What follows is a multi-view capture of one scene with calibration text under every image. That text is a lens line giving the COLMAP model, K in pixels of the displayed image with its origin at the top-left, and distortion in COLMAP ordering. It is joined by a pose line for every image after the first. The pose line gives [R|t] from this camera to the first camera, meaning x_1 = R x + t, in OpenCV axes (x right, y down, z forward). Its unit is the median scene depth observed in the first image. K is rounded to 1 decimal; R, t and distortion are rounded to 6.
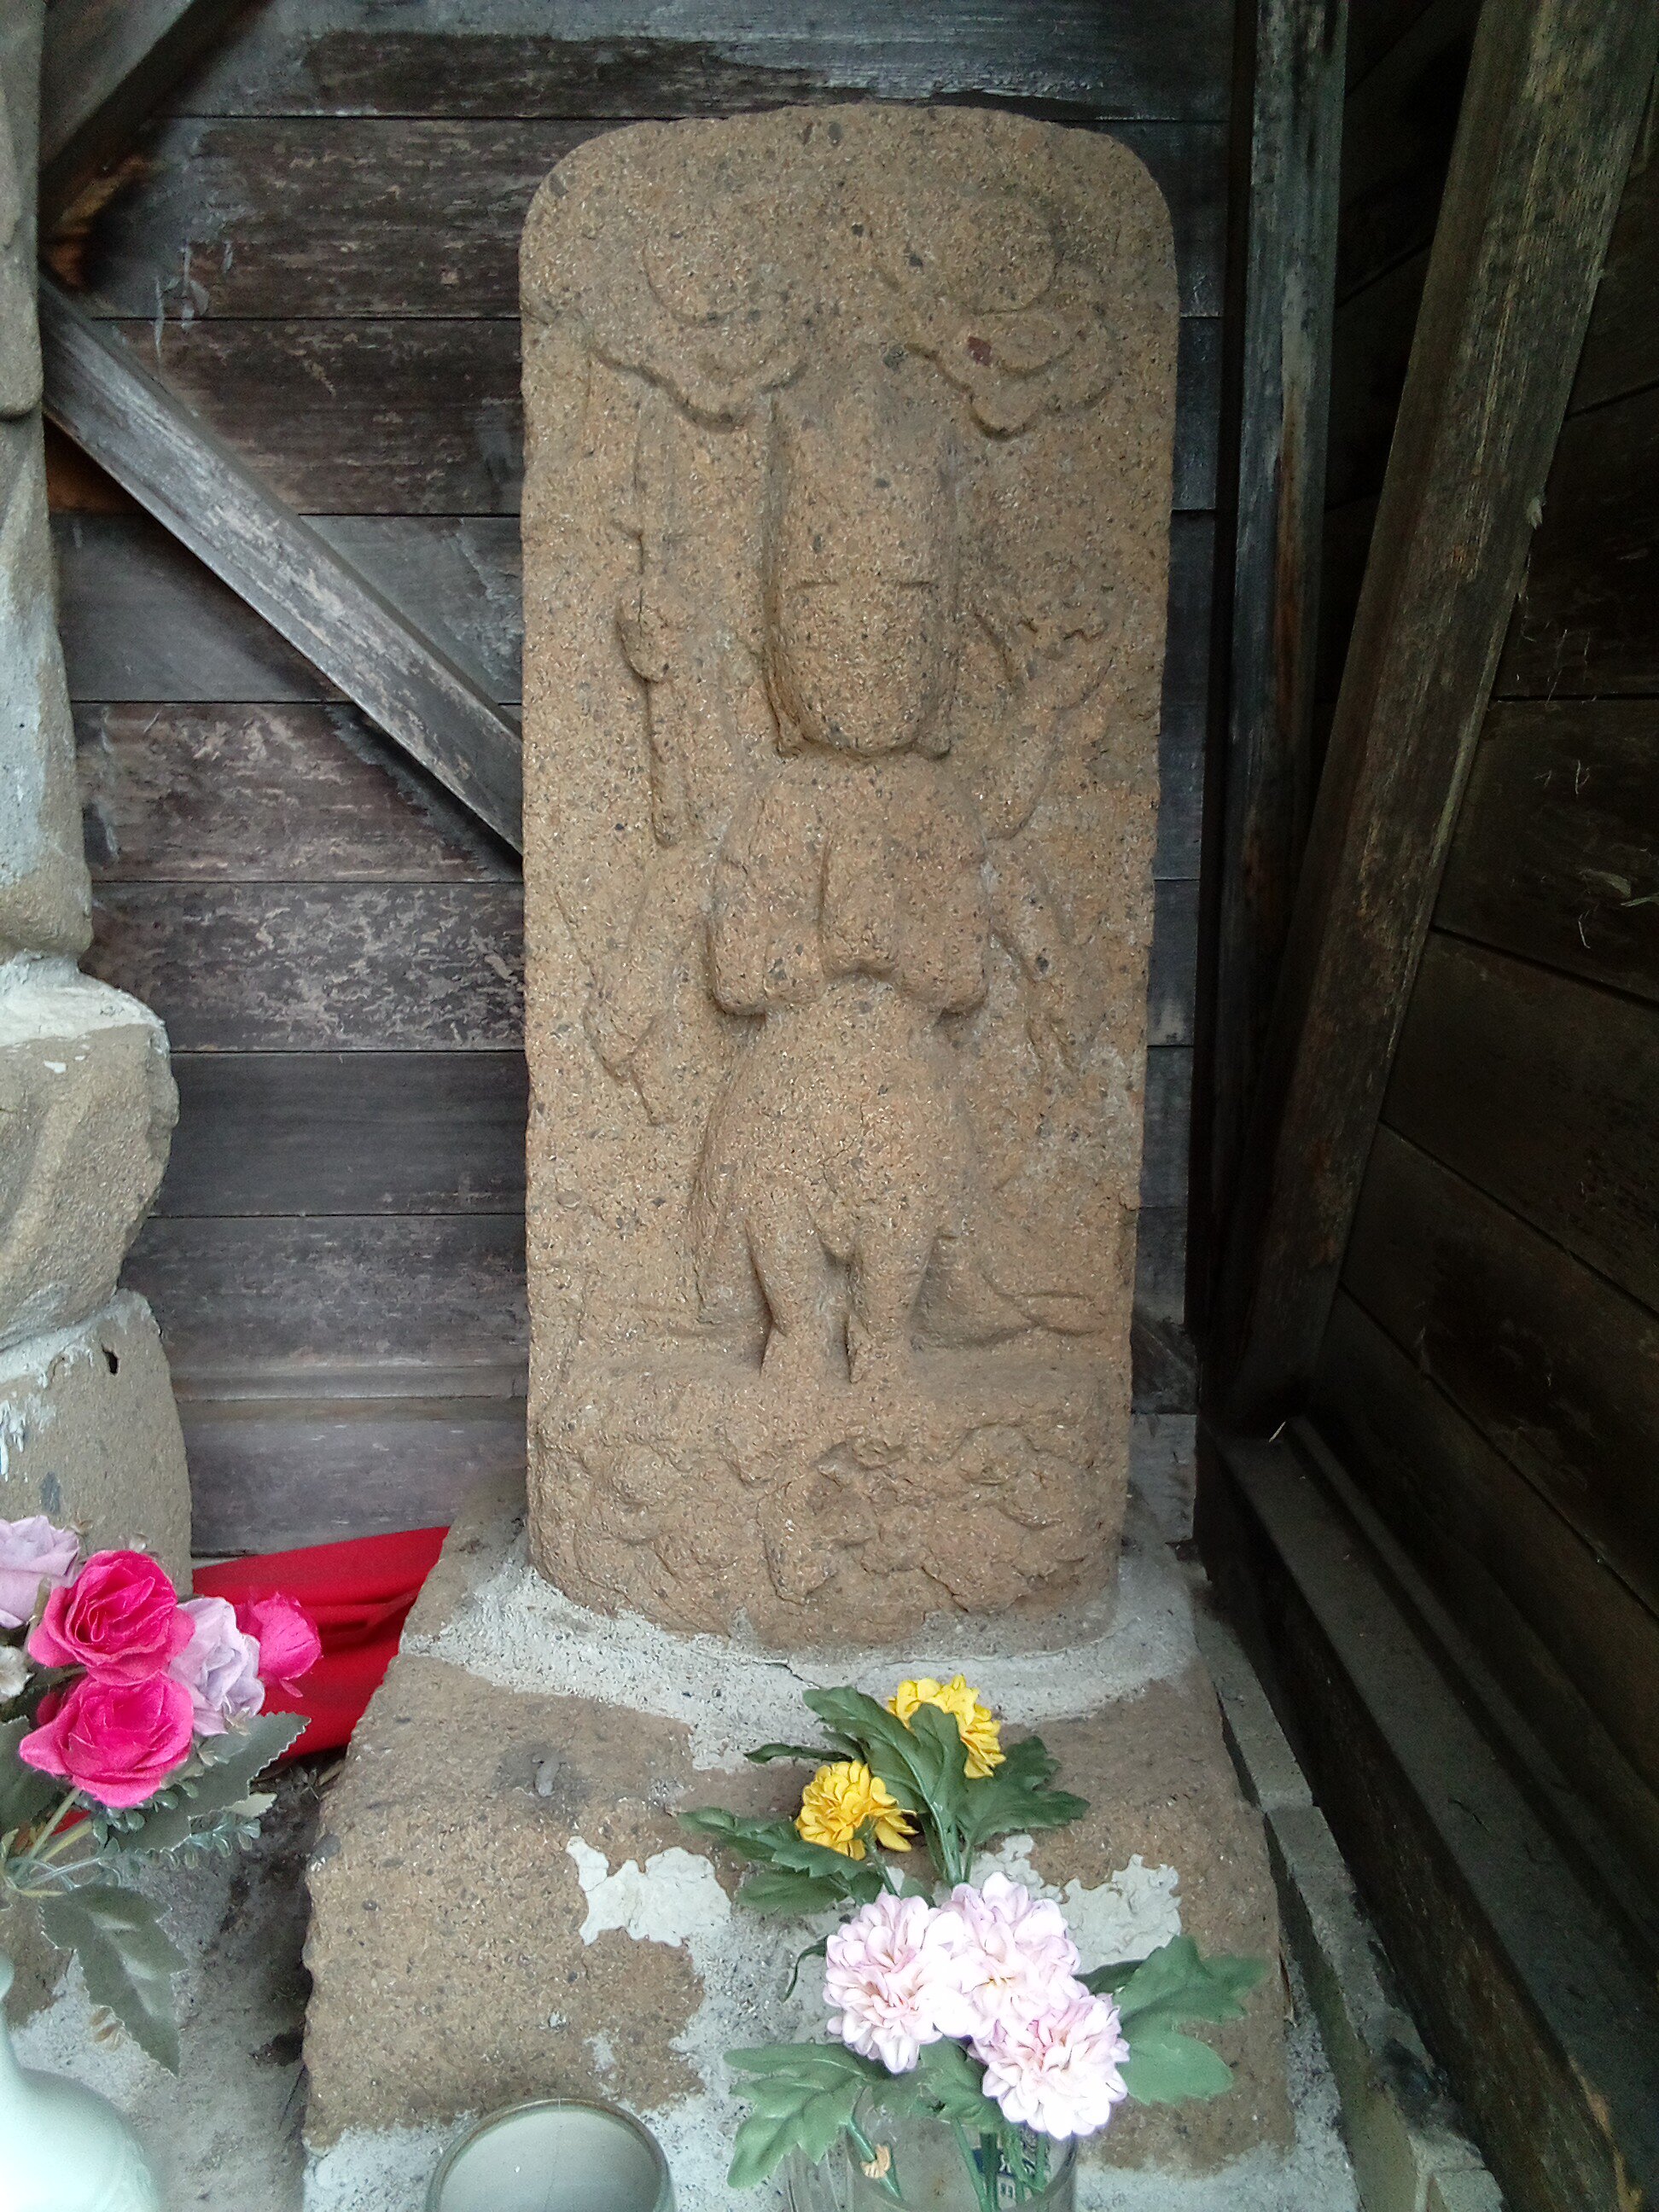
lens RADIAL K [[1804.8, 0, 827.7], [0, 1804.8, 1112.0], [0, 0, 1]] dist [0.050221, -0.044286]
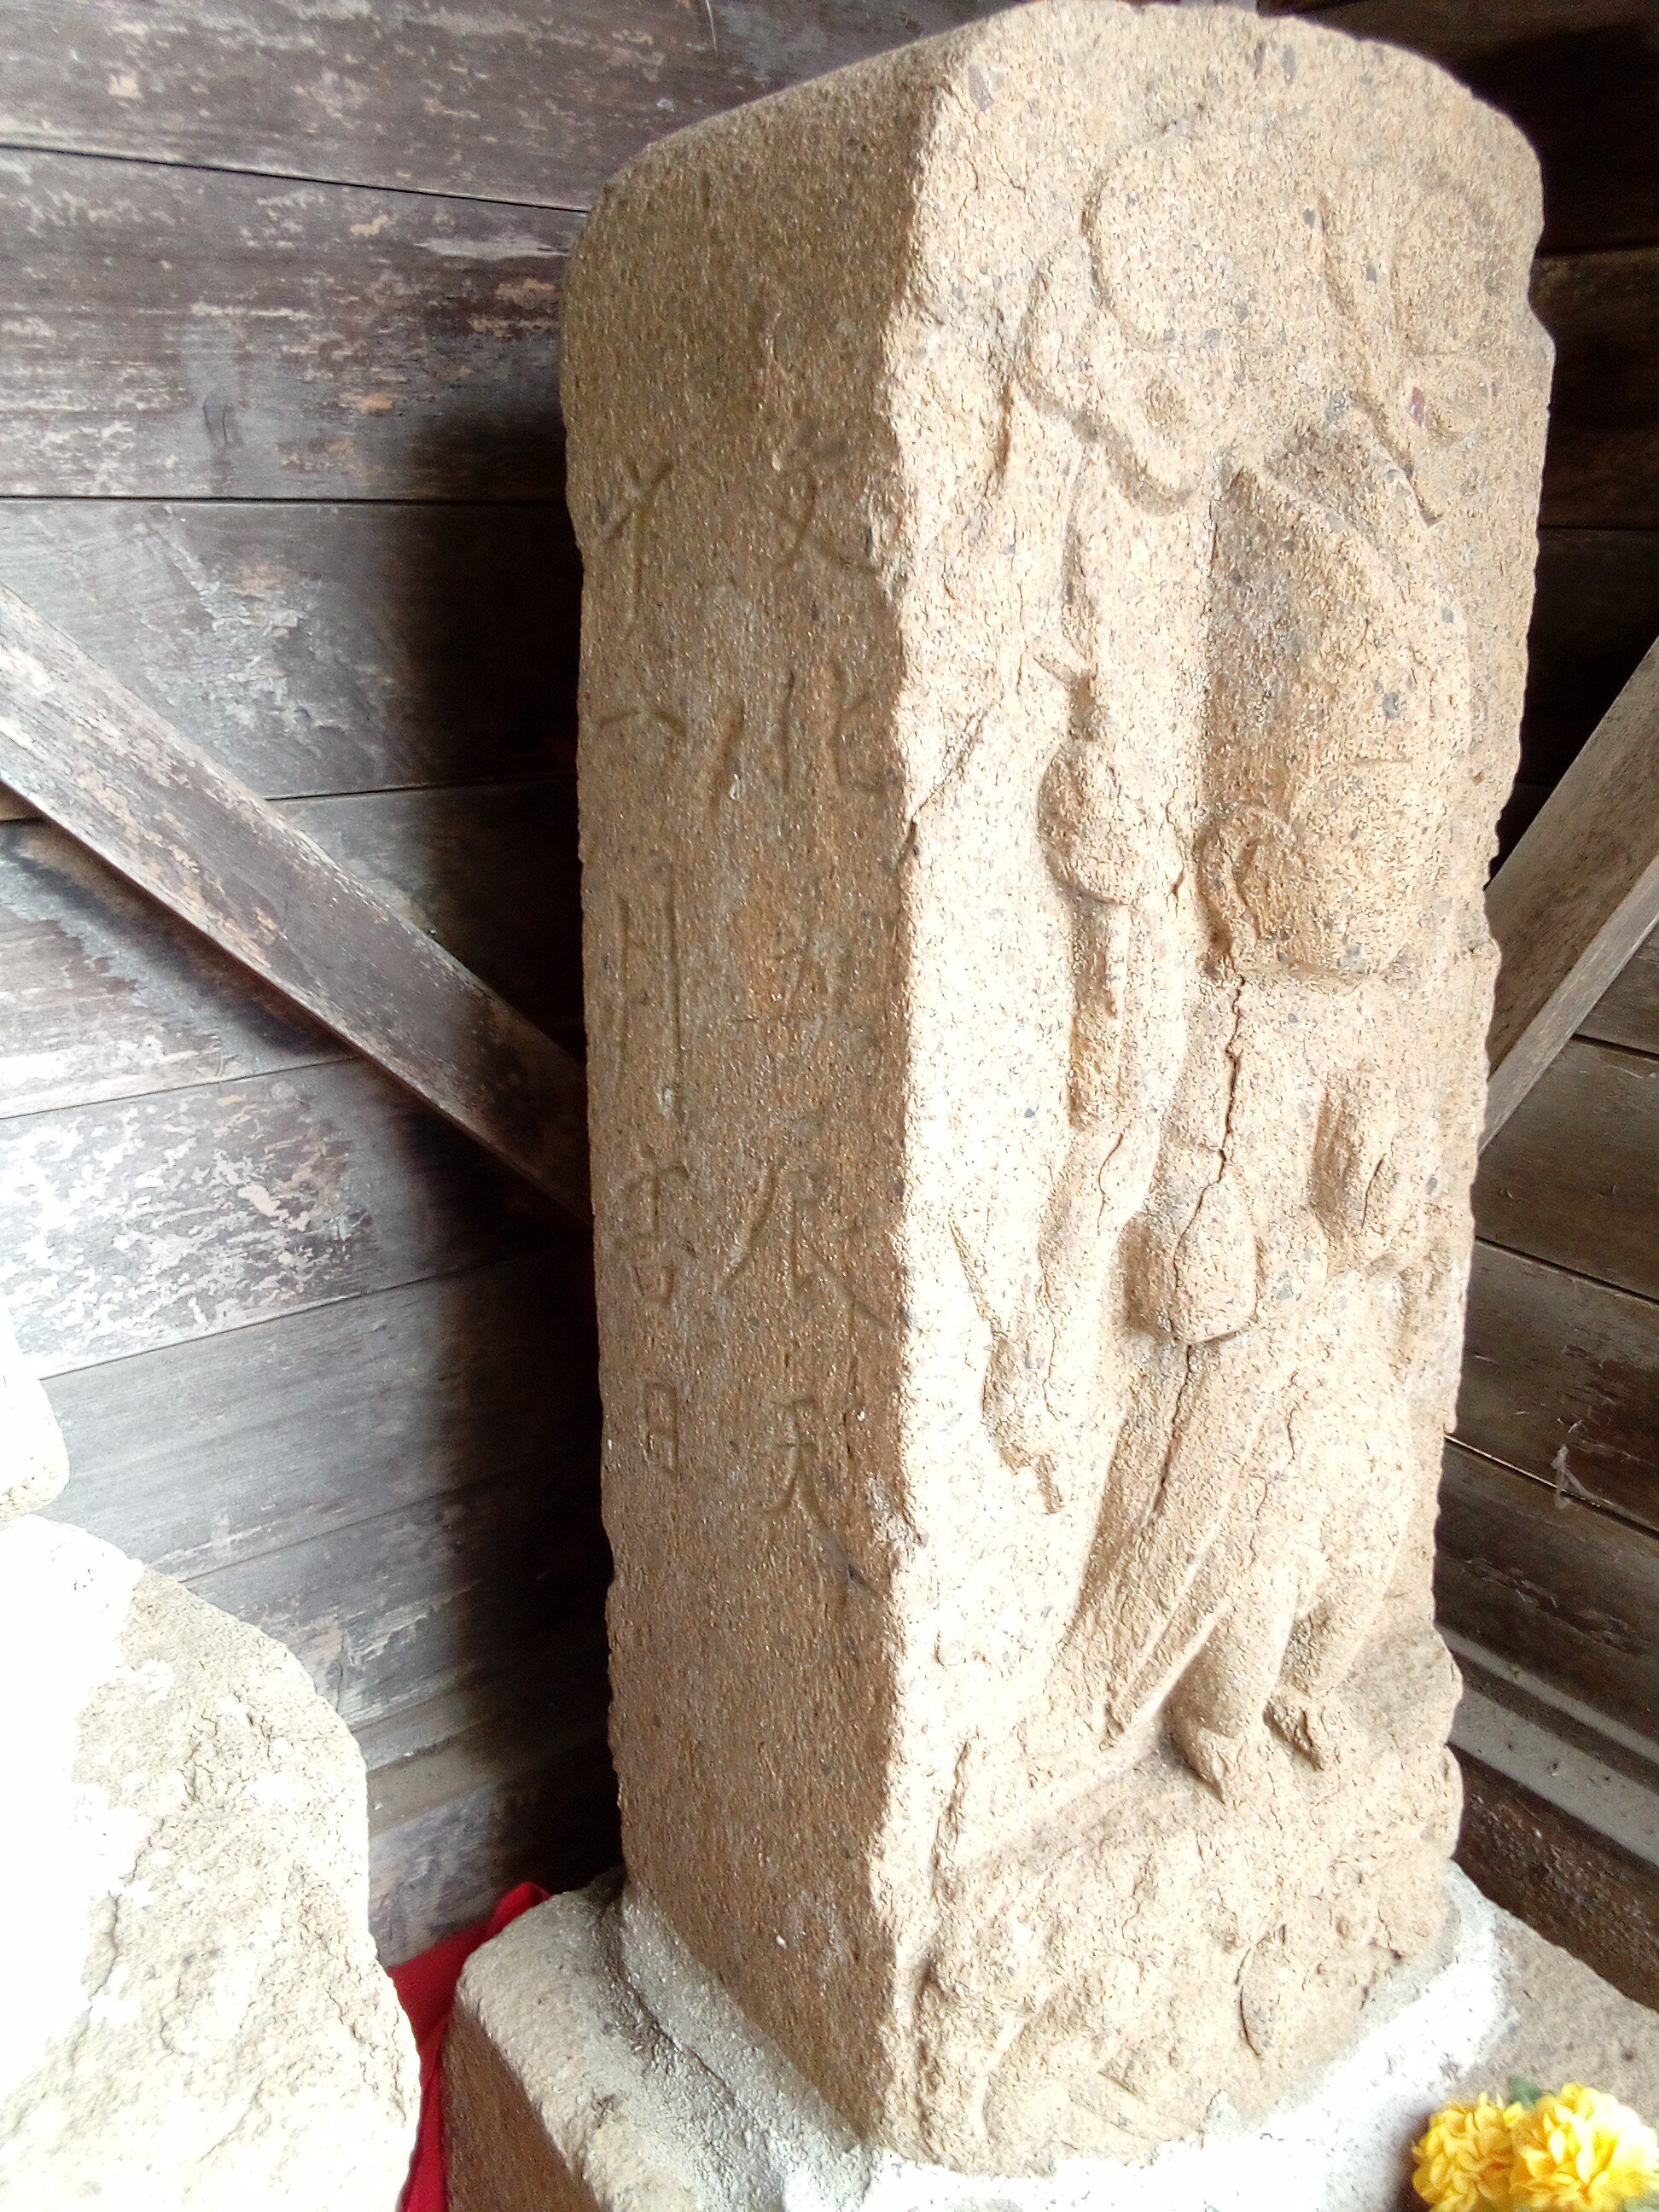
lens RADIAL K [[1804.8, 0, 836.5], [0, 1804.8, 1103.9], [0, 0, 1]] dist [0.050221, -0.044286]
pose [[0.802812, -0.174506, 0.570123, -0.410092], [0.113386, 0.983444, 0.141354, -0.196943], [-0.585351, -0.048836, 0.809308, 0.383769]]
